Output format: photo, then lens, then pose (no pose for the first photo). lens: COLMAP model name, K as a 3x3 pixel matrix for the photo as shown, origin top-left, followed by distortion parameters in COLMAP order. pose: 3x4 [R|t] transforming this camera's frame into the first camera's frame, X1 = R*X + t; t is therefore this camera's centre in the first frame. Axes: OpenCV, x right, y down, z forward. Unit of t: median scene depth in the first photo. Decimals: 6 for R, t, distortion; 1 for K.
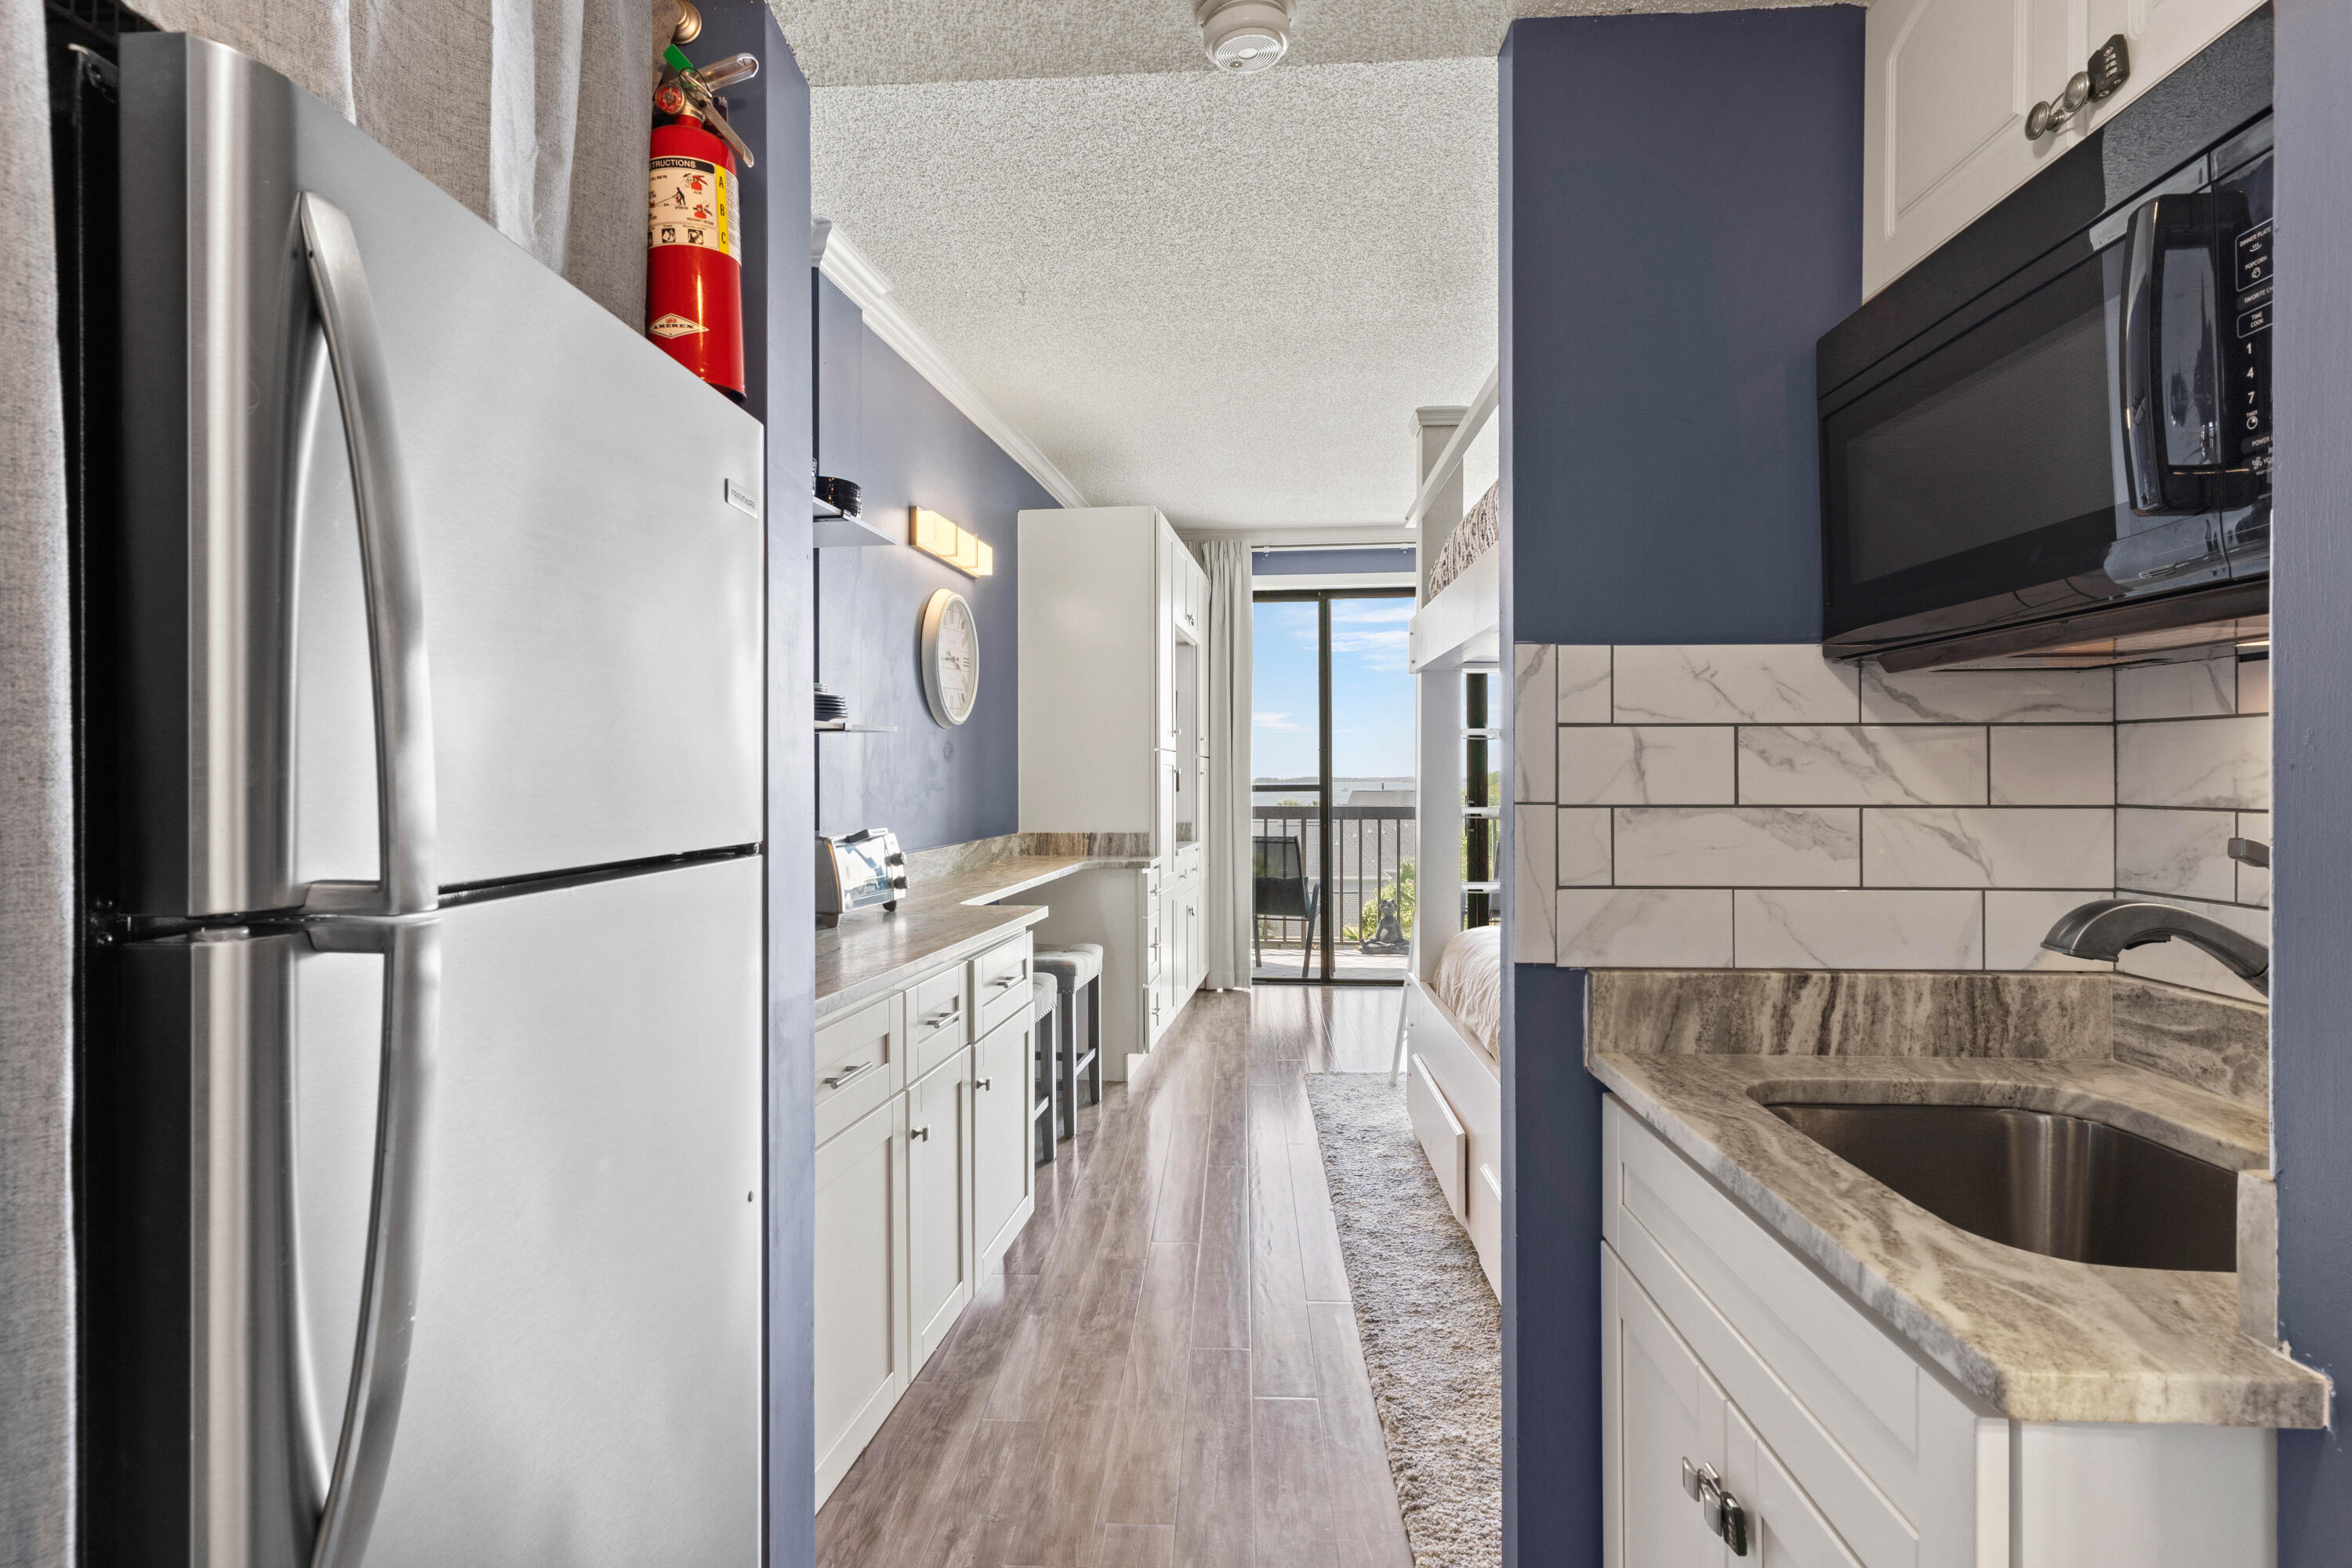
lens RADIAL K [[1119.6, 0, 1166.2], [0, 1119.6, 763.3], [0, 0, 1]] dist [-0.004242, -0.000653]
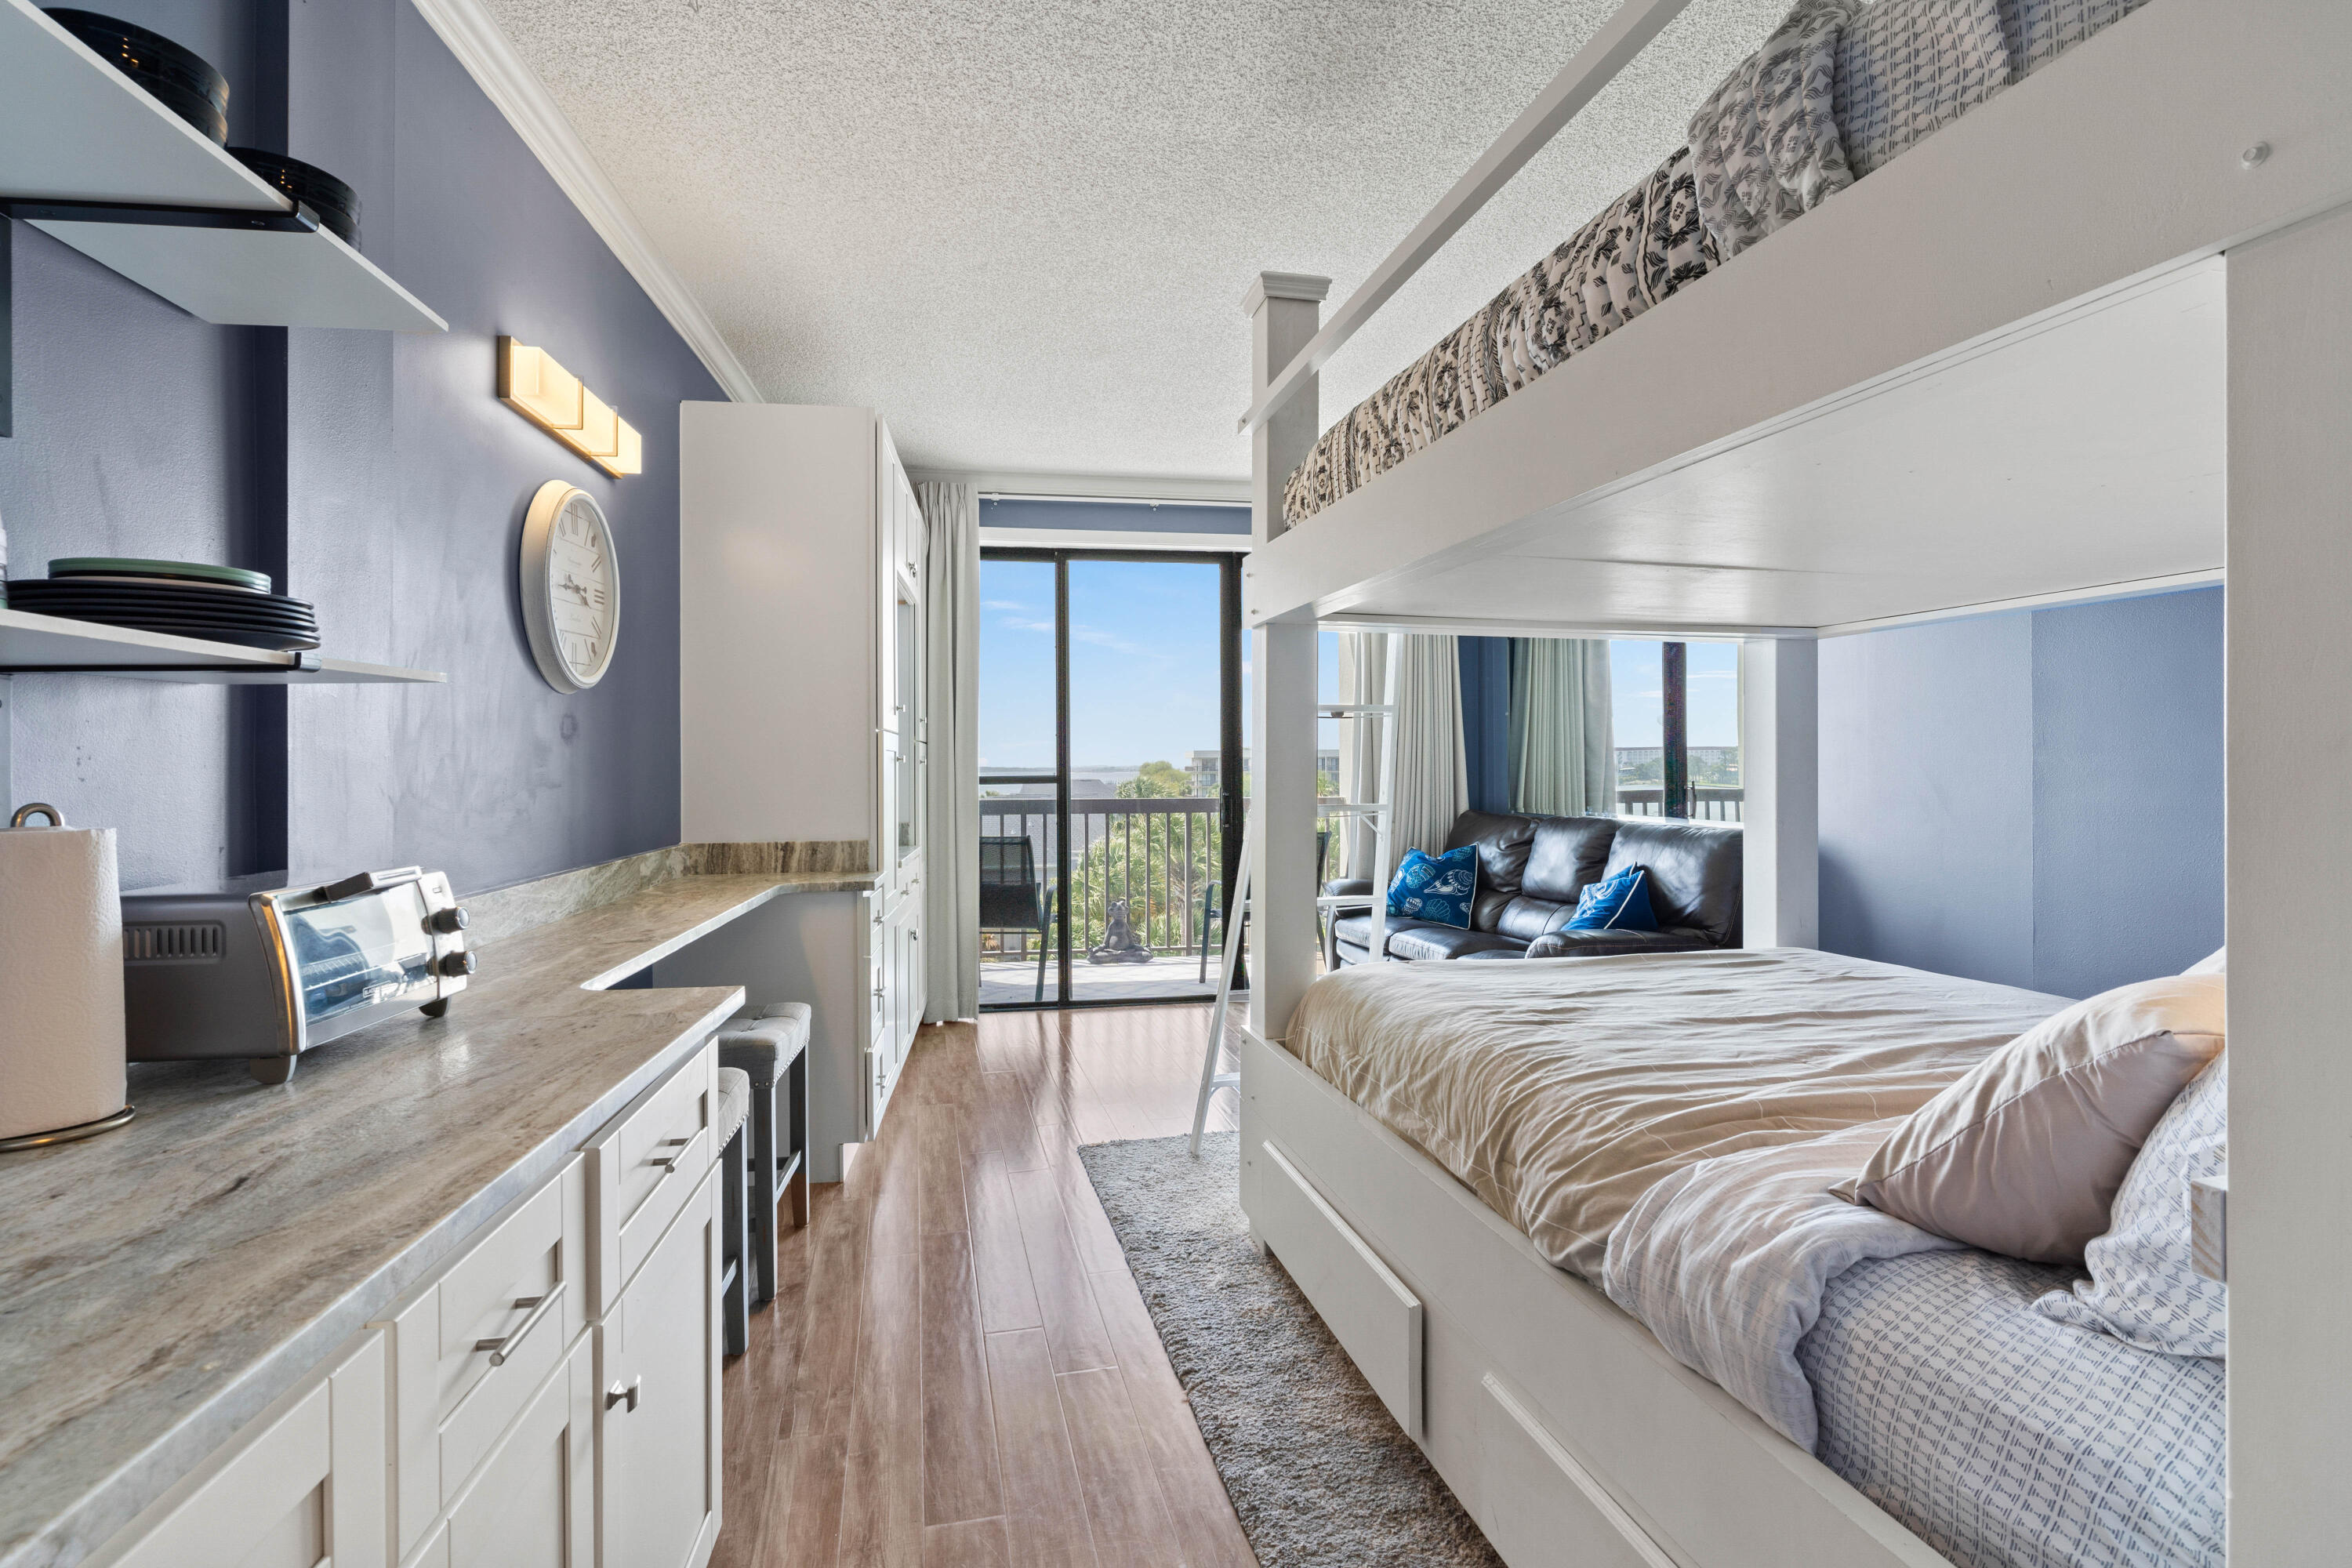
lens RADIAL K [[1119.6, 0, 1166.2], [0, 1119.6, 763.3], [0, 0, 1]] dist [-0.004242, -0.000653]
pose [[0.959851, 0.000327, 0.280509, -0.037326], [-0.002835, 0.999960, 0.008537, 0.003019], [-0.280495, -0.008990, 0.959814, 0.241643]]
